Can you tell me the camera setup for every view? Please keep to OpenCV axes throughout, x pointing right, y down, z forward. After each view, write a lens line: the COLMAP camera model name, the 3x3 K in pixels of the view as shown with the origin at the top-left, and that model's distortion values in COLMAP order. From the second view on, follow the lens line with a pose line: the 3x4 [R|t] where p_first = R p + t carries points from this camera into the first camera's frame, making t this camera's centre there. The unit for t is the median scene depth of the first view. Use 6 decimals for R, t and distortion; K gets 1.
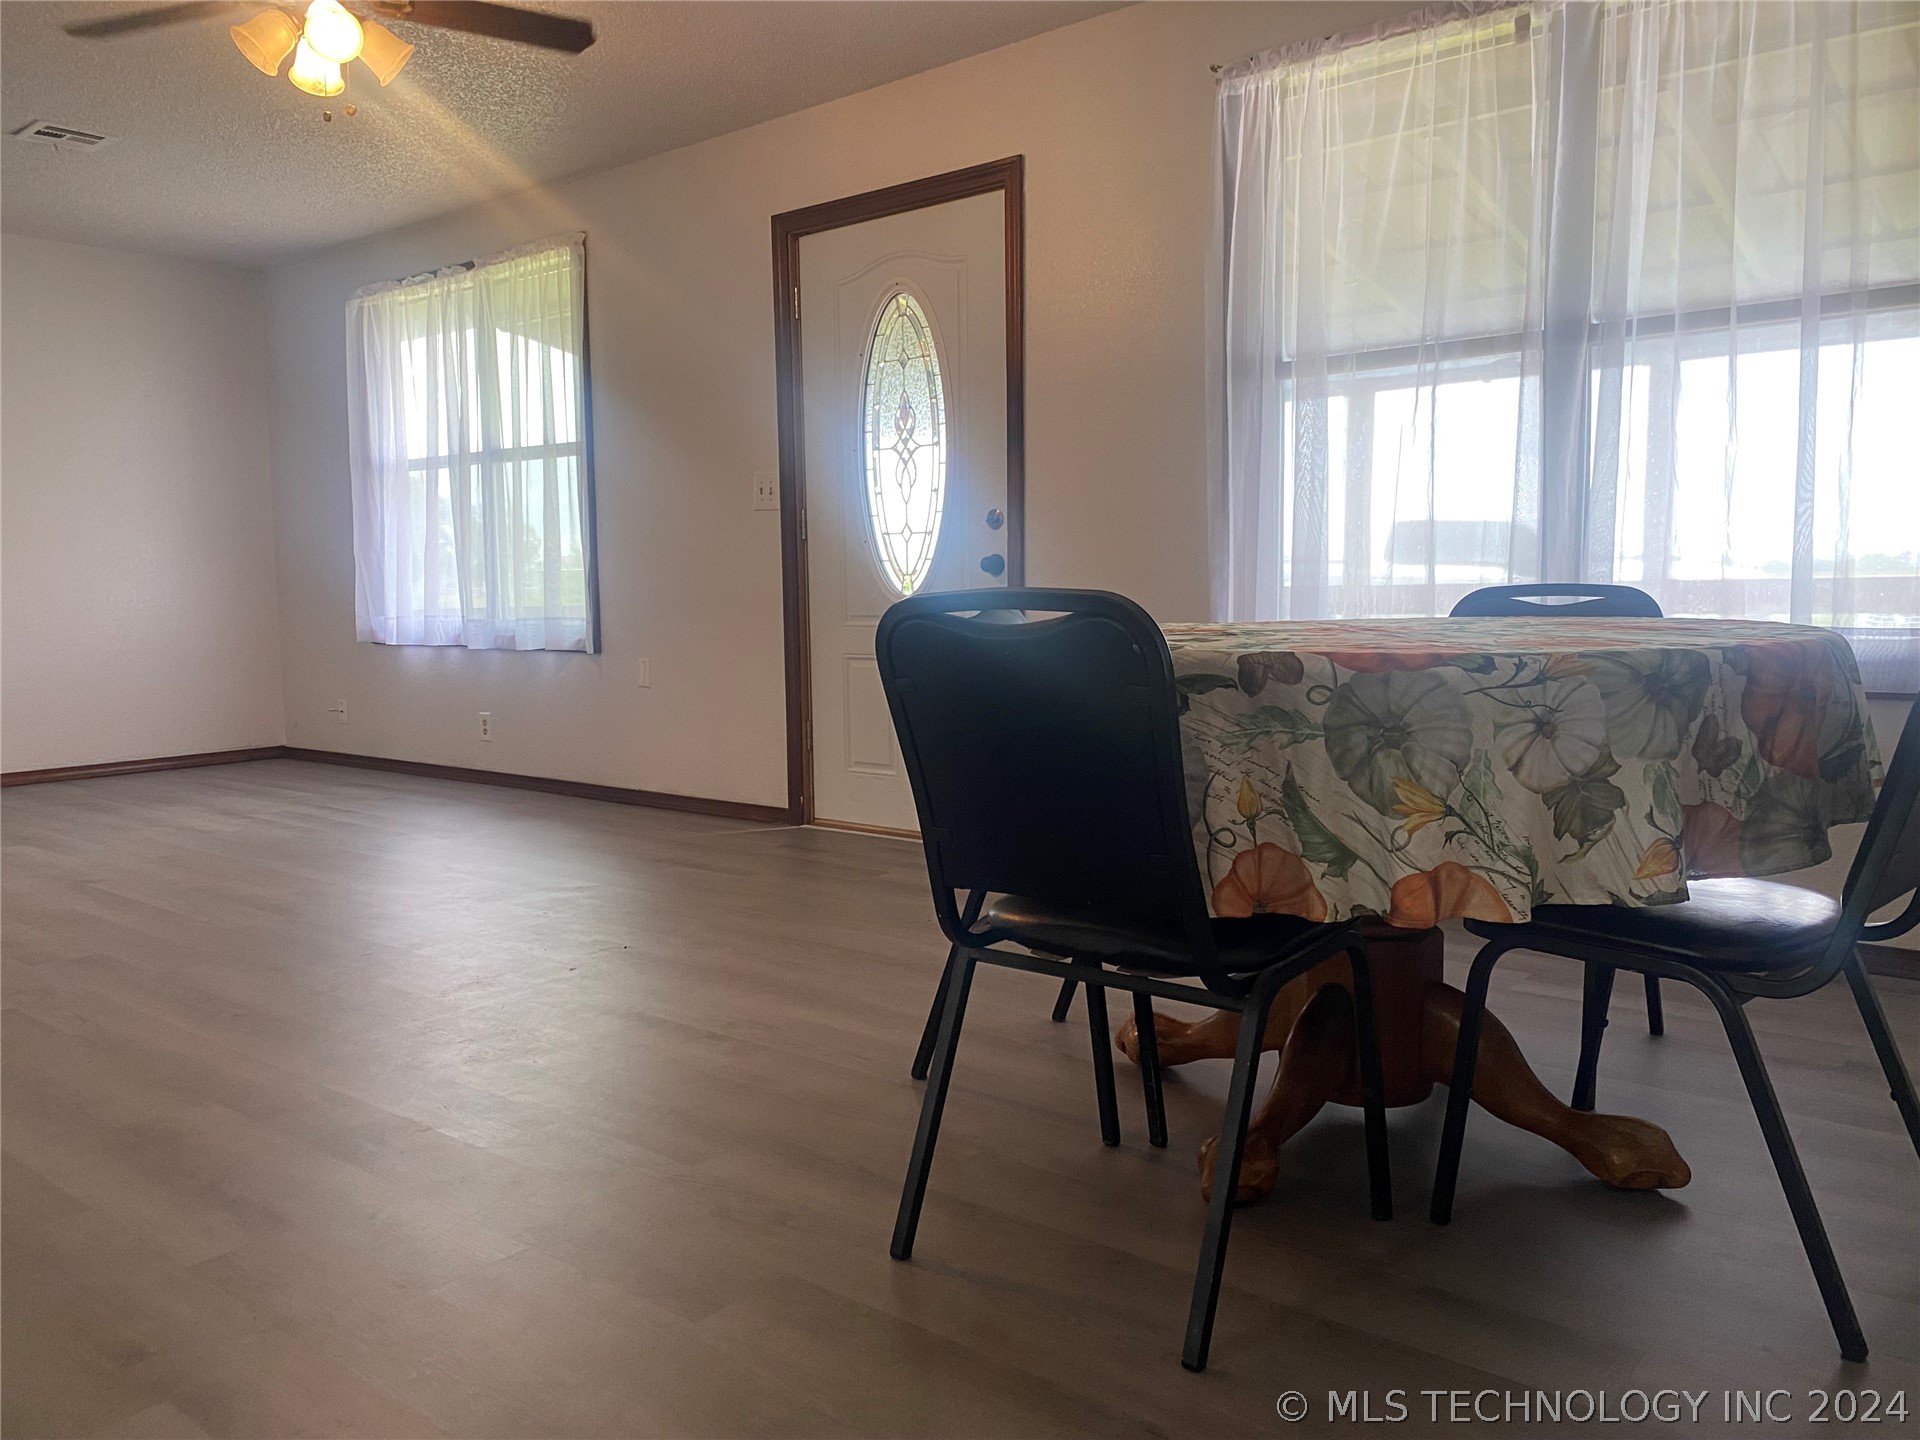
lens RADIAL K [[1461.5, 0, 955.9], [0, 1461.5, 732.9], [0, 0, 1]] dist [0.057609, -0.097935]
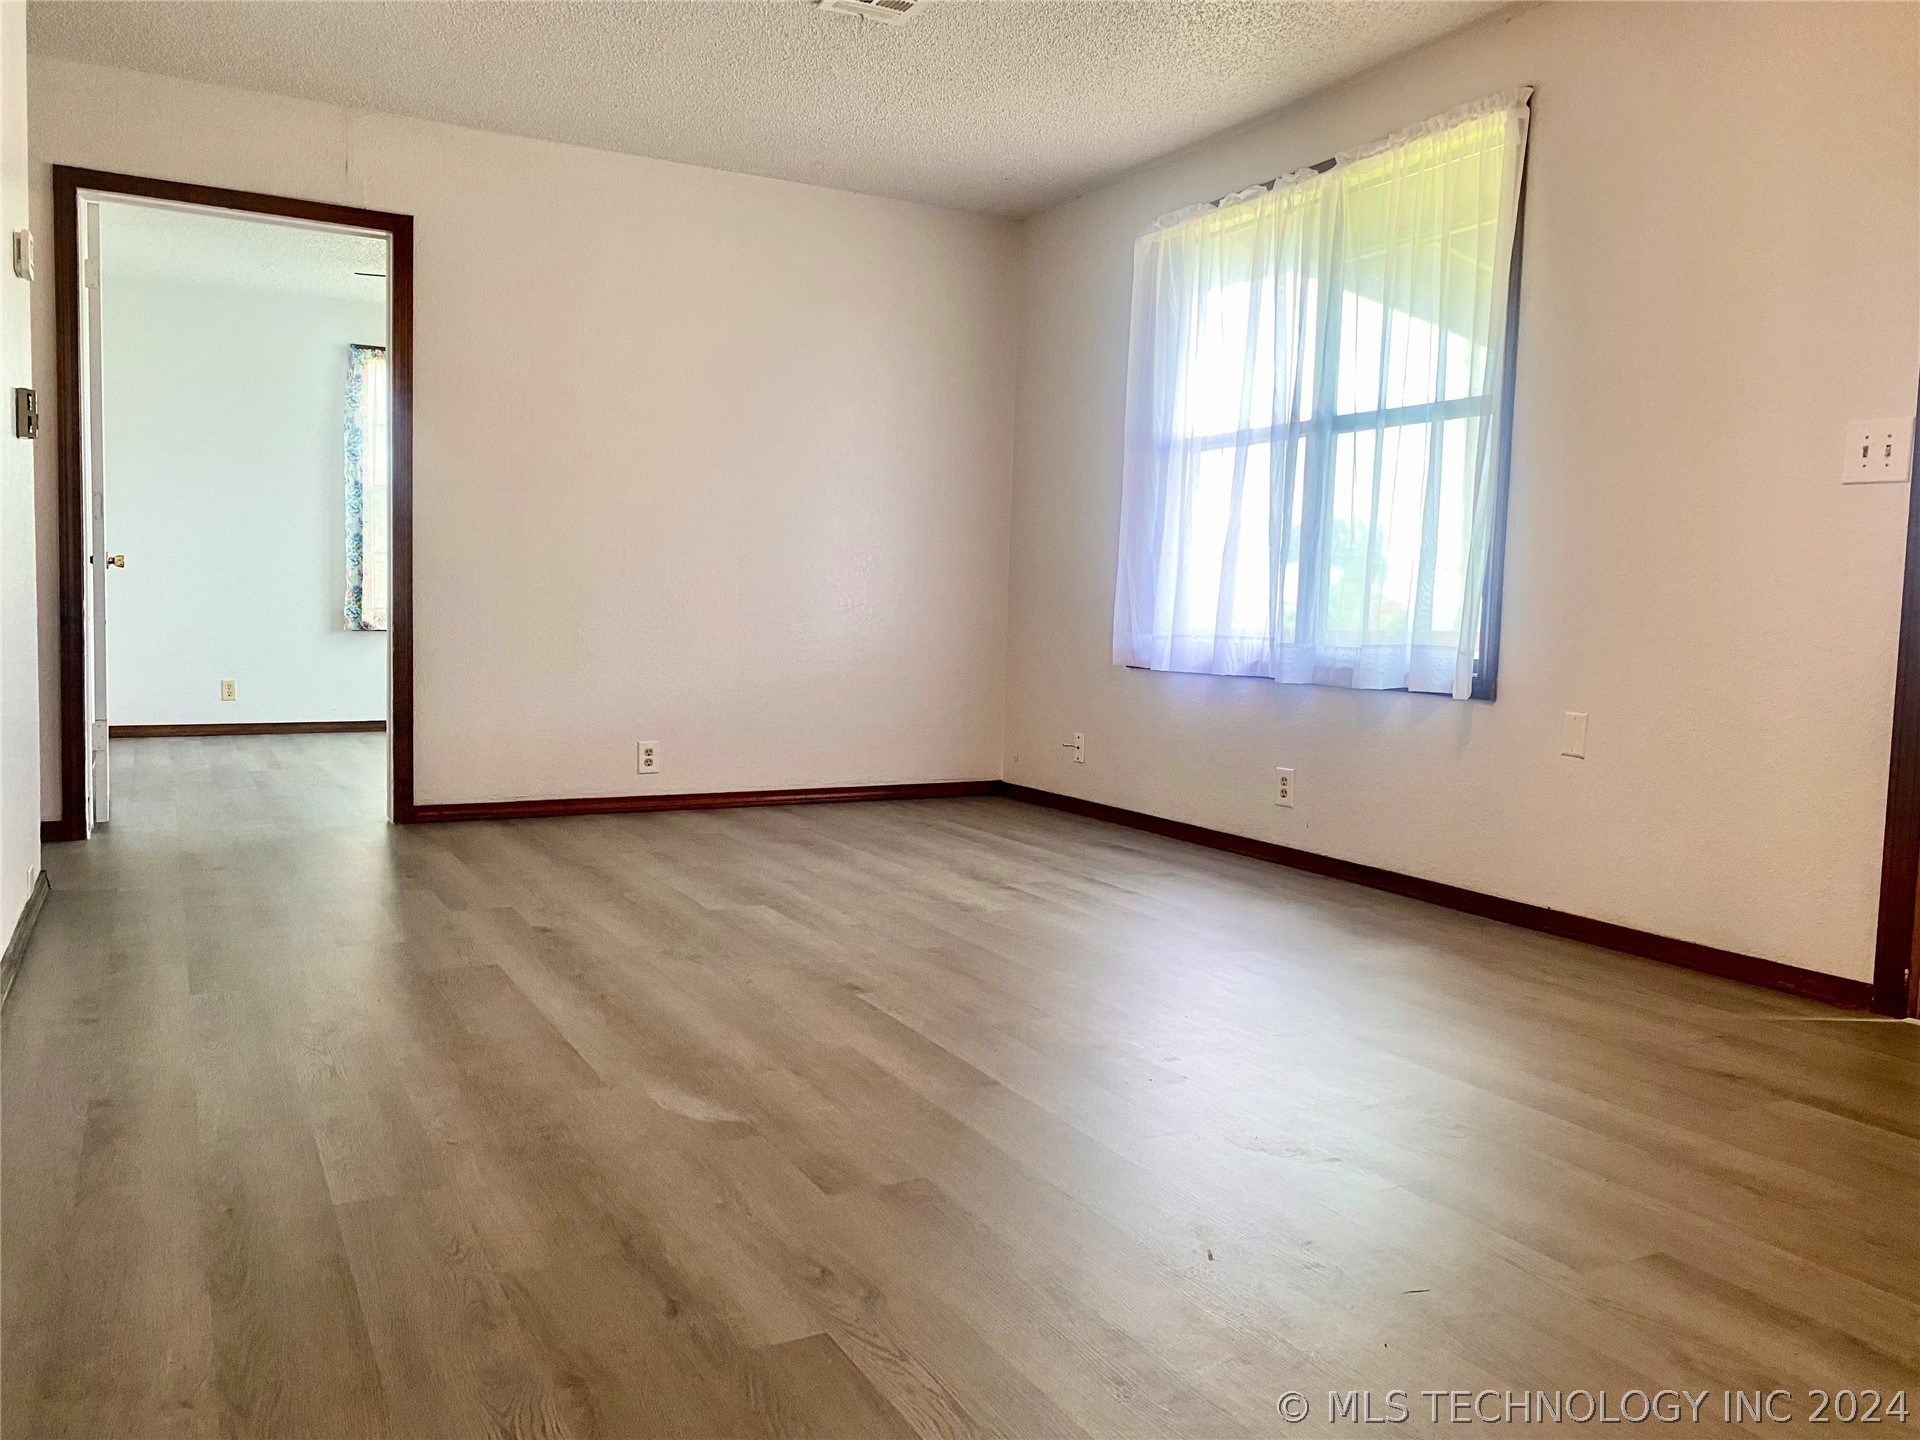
lens RADIAL K [[1461.5, 0, 955.9], [0, 1461.5, 732.9], [0, 0, 1]] dist [0.057609, -0.097935]
pose [[0.924601, 0.064145, -0.375498, -0.200895], [-0.069254, 0.997599, -0.000111, -0.020602], [0.374589, 0.026108, 0.926823, 0.247824]]
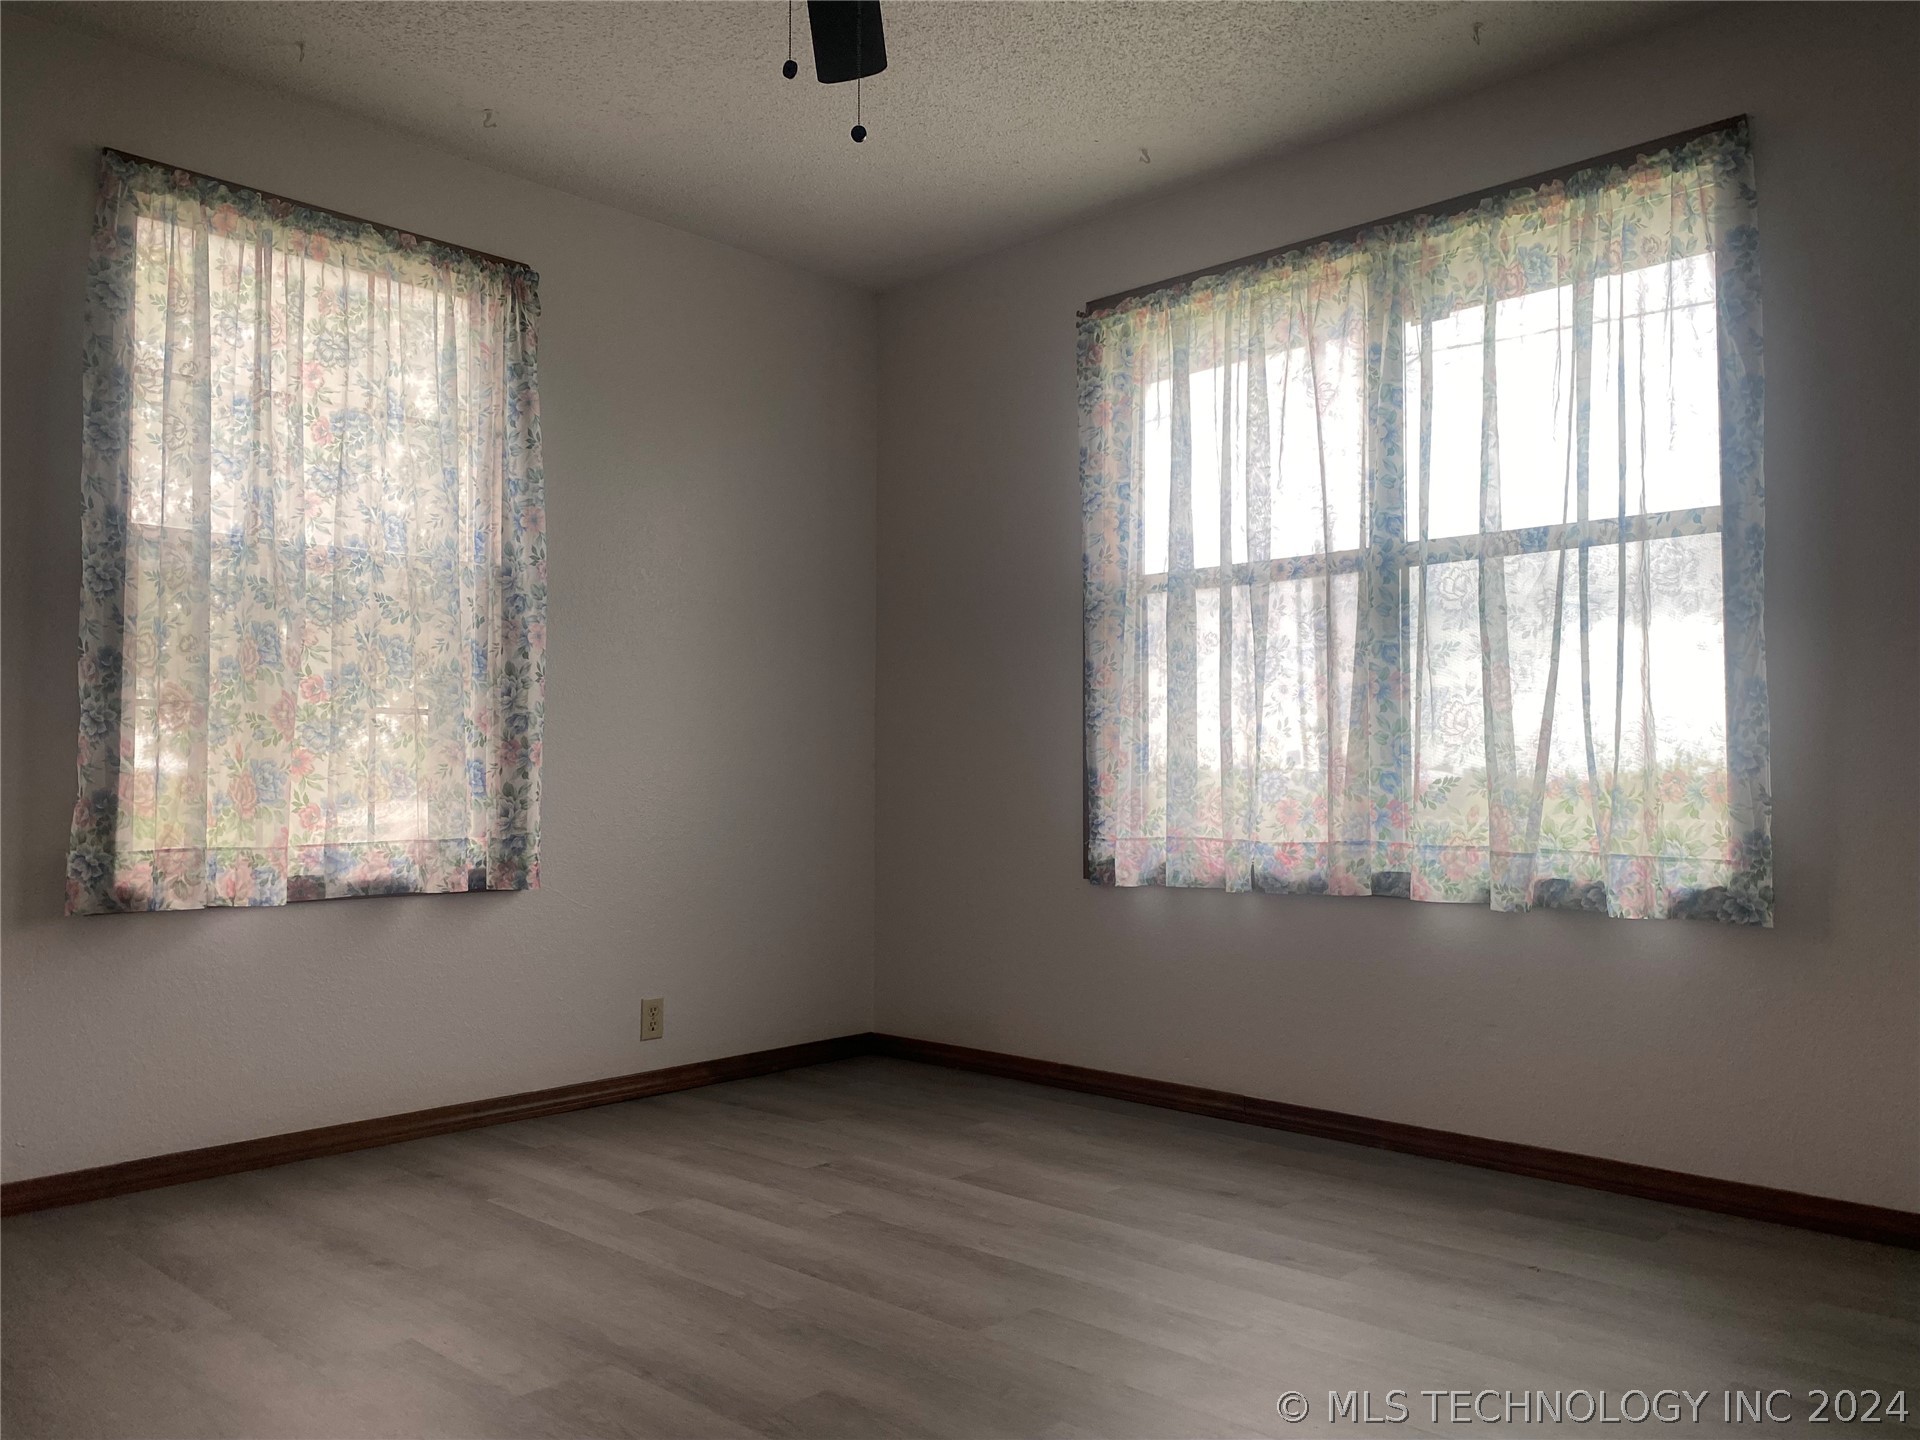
lens RADIAL K [[1444.7, 0, 959.2], [0, 1444.7, 706.4], [0, 0, 1]] dist [0.103969, -0.169399]
pose [[0.996109, 0.011106, -0.087425, -0.452370], [-0.024587, 0.987661, -0.154668, -0.040746], [0.084629, 0.156216, 0.984091, 0.457075]]
